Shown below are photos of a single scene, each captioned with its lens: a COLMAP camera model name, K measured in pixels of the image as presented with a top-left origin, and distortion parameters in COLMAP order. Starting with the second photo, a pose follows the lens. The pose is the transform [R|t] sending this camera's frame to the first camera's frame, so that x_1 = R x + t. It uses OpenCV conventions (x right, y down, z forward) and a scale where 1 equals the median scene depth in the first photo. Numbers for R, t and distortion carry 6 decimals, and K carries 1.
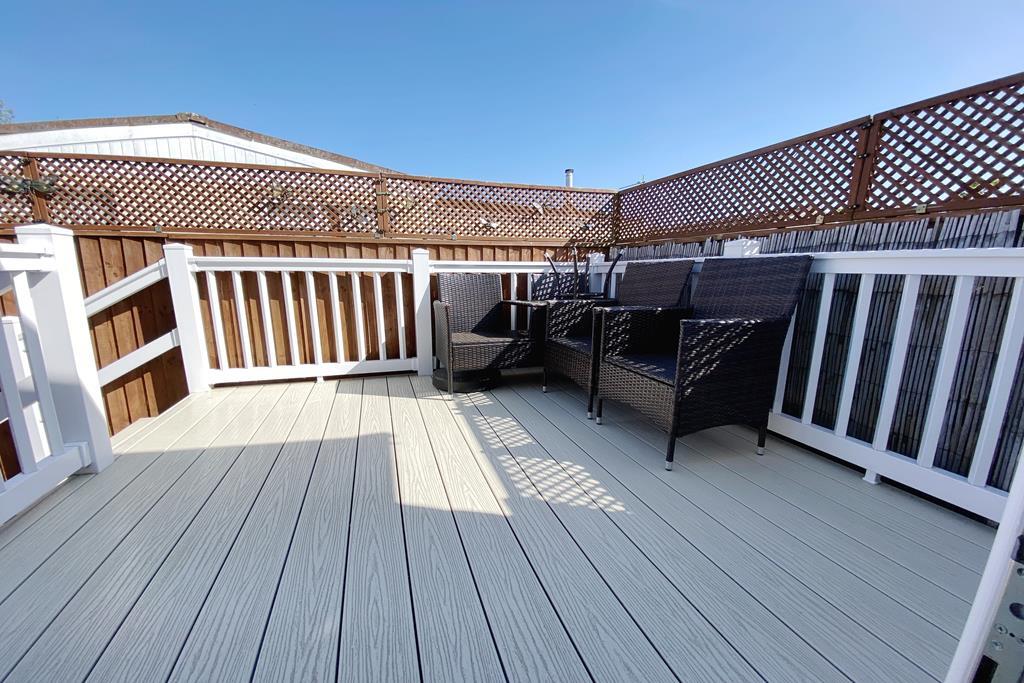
lens RADIAL K [[409.5, 0, 510.9], [0, 409.5, 345.8], [0, 0, 1]] dist [0.000217, -0.000042]
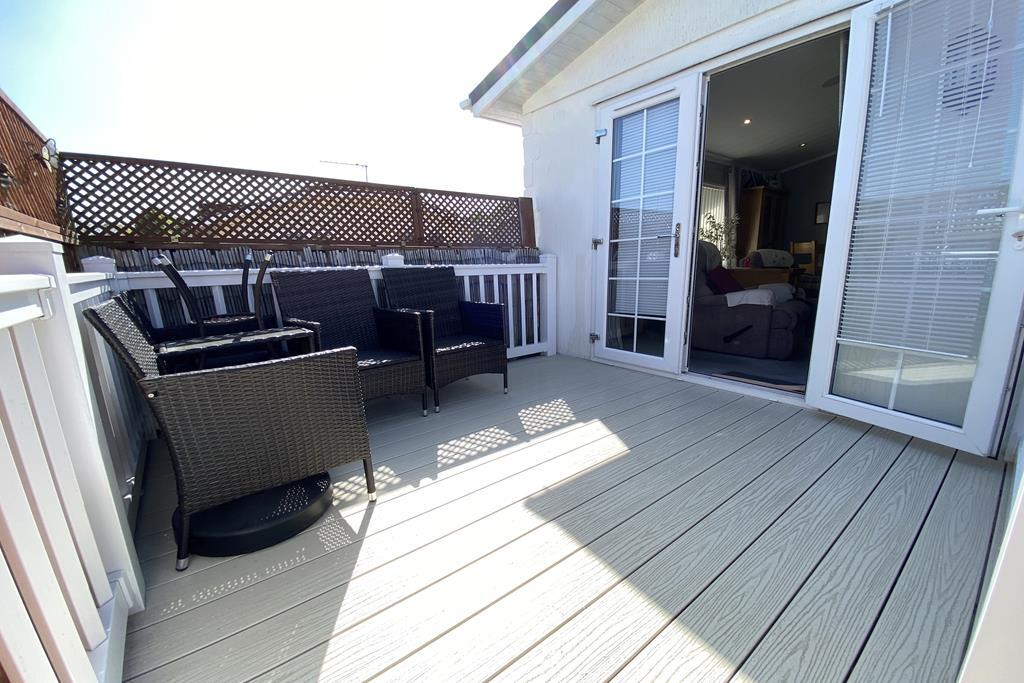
lens RADIAL K [[409.5, 0, 510.9], [0, 409.5, 345.8], [0, 0, 1]] dist [0.000217, -0.000042]
pose [[-0.345294, -0.186849, 0.919706, -0.973358], [0.186749, 0.946703, 0.262447, -0.274947], [-0.919727, 0.262375, -0.291997, 1.220599]]
